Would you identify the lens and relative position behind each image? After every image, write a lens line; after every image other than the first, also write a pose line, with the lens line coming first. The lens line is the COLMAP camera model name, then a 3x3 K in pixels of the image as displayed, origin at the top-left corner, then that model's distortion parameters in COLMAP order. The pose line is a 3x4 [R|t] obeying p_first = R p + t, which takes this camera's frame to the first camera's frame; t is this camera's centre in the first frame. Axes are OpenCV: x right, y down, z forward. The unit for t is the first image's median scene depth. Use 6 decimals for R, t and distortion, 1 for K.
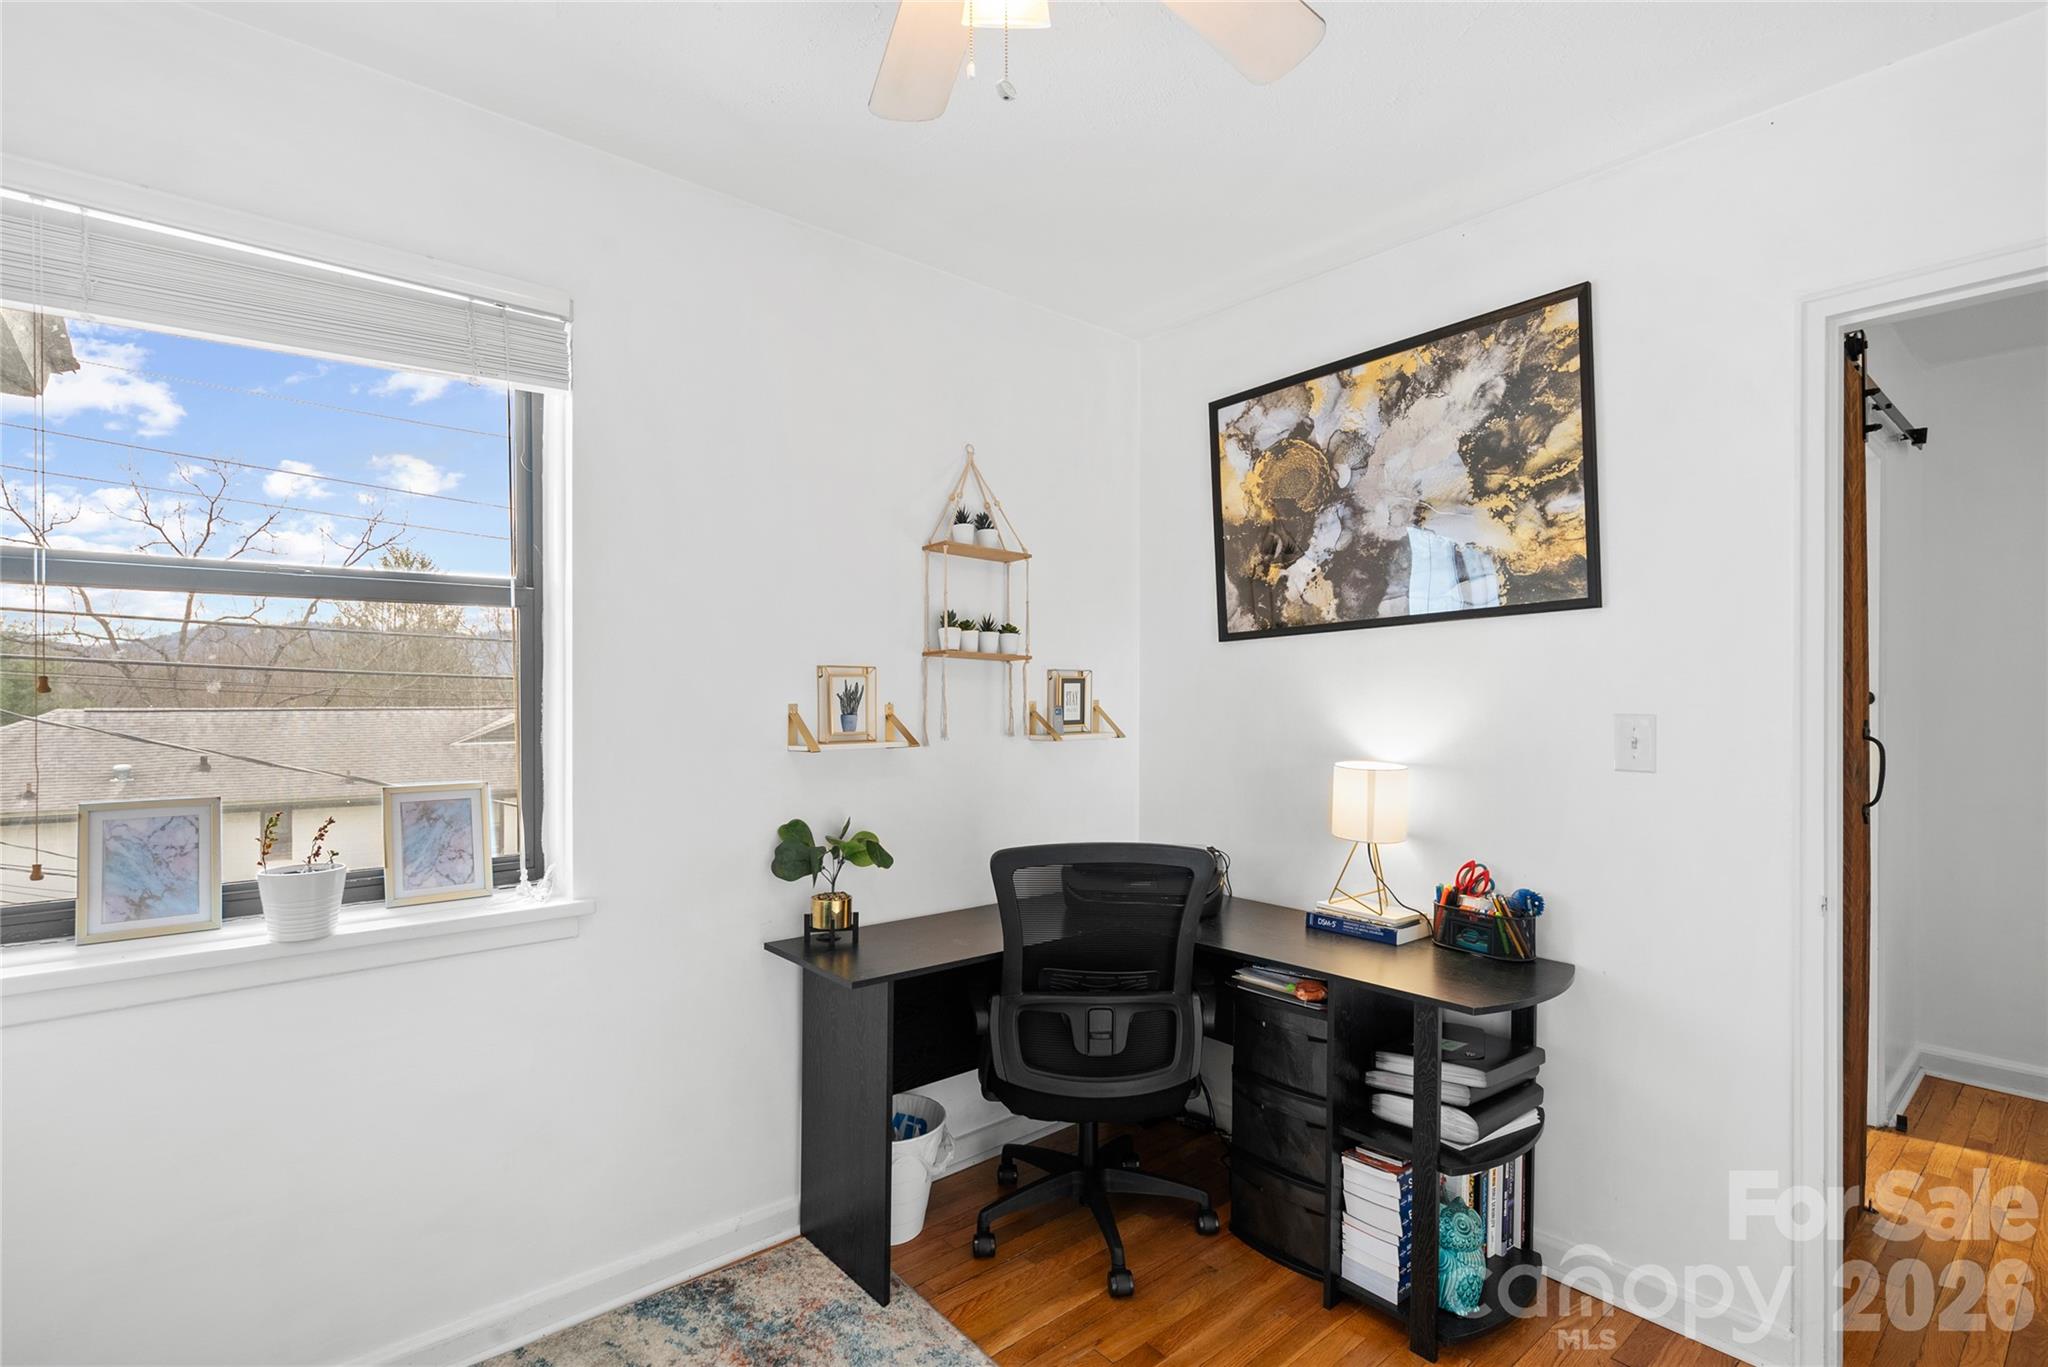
lens RADIAL K [[1003.1, 0, 1023.8], [0, 1003.1, 689.9], [0, 0, 1]] dist [-0.004270, 0.003363]
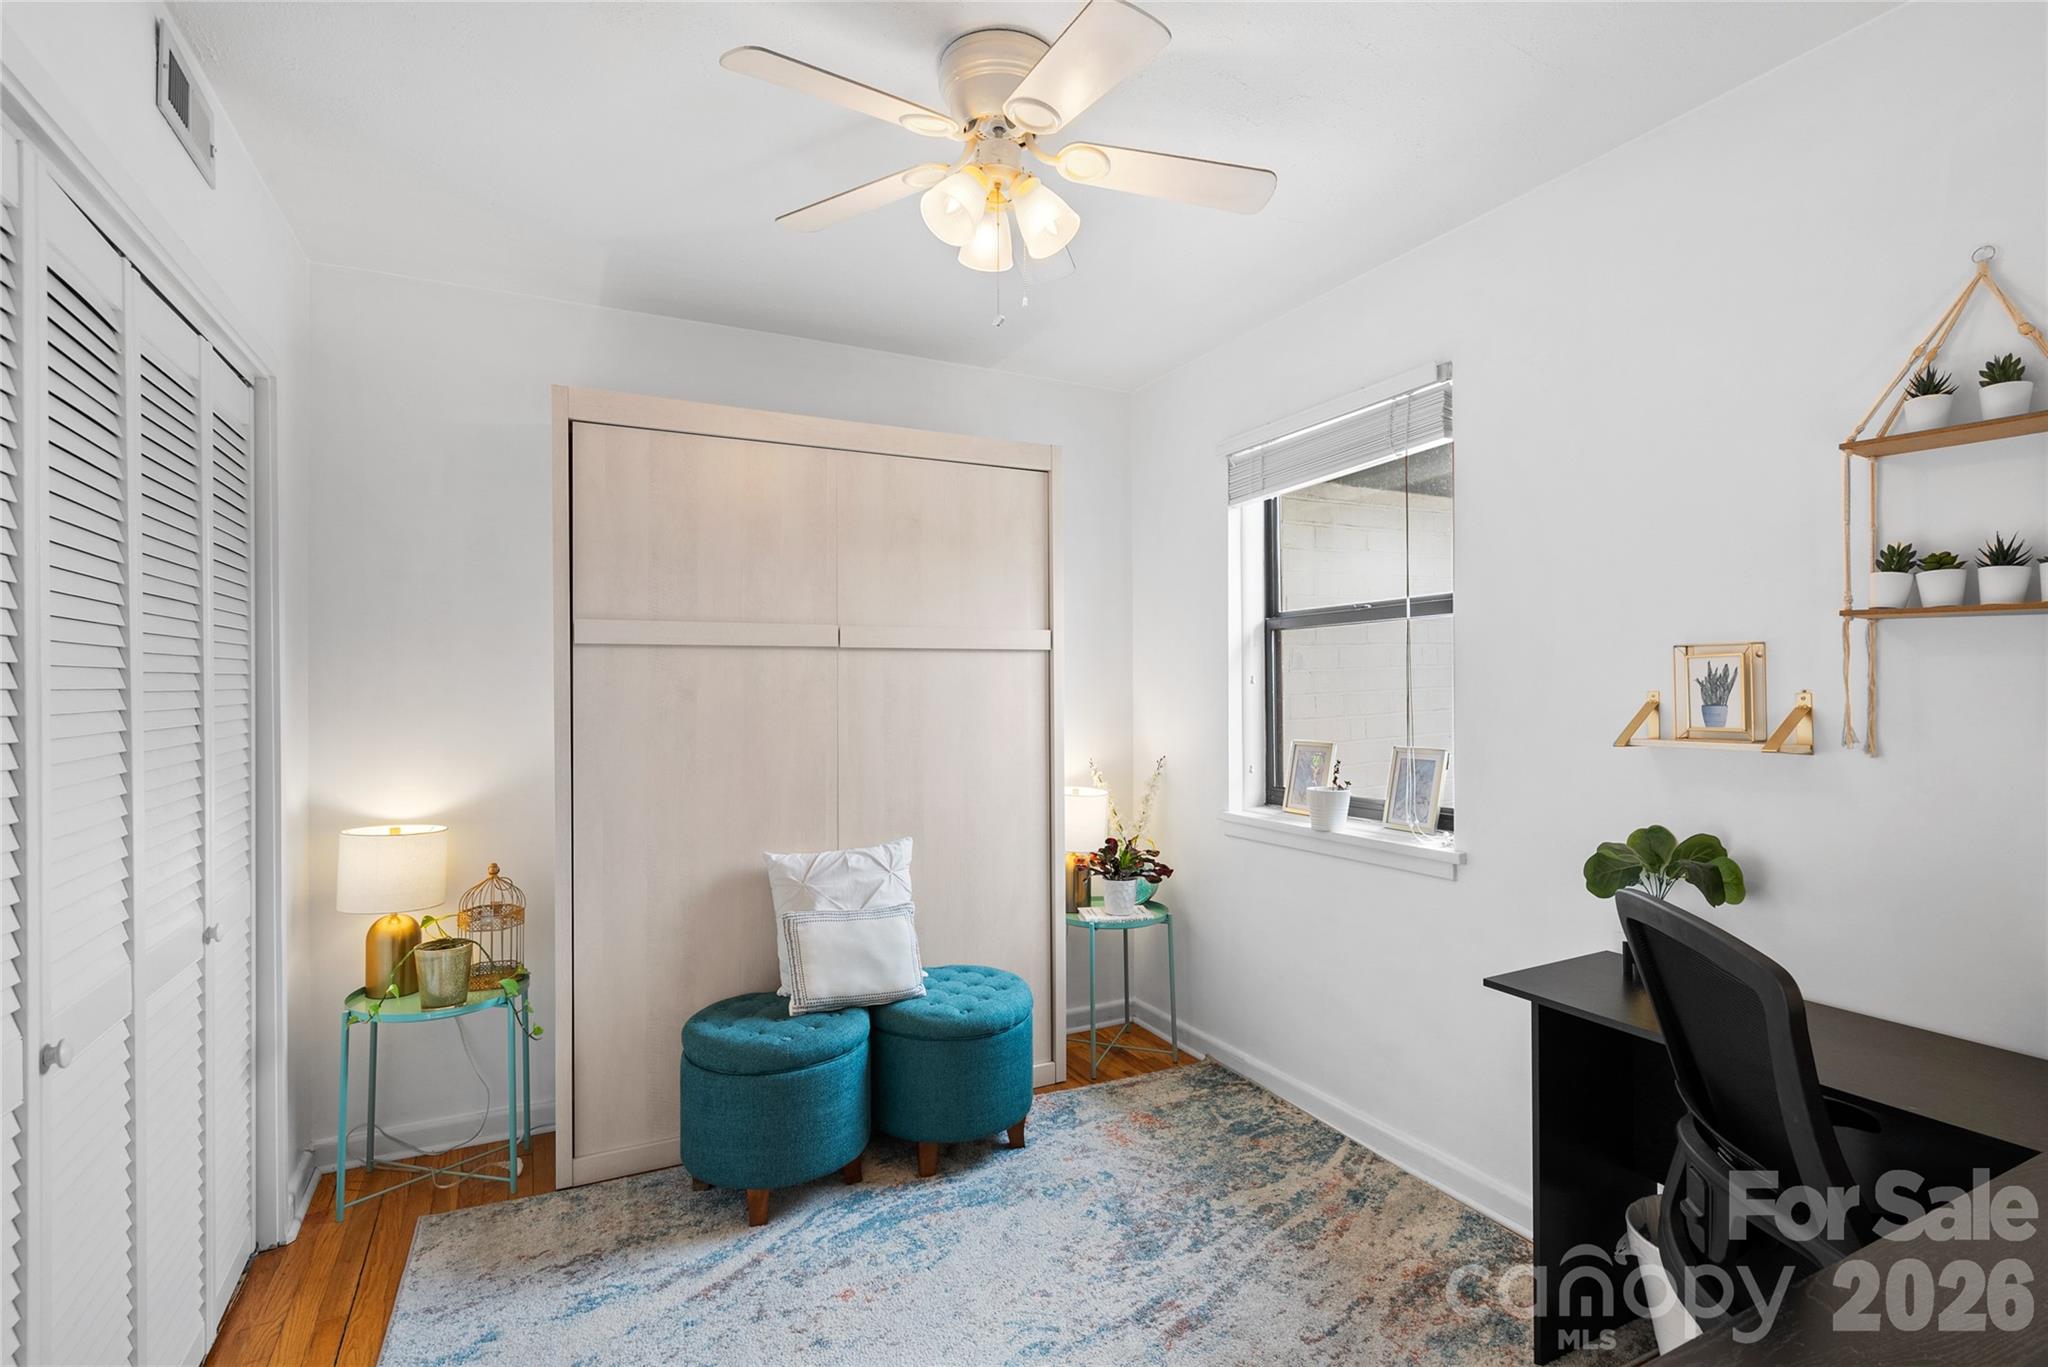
lens RADIAL K [[1003.1, 0, 1026.4], [0, 1003.1, 685.5], [0, 0, 1]] dist [-0.004270, 0.003363]
pose [[-0.264556, -0.004328, -0.964361, 0.724587], [0.006640, 0.999958, -0.006309, 0.010670], [0.964347, -0.008073, -0.264516, 0.684748]]
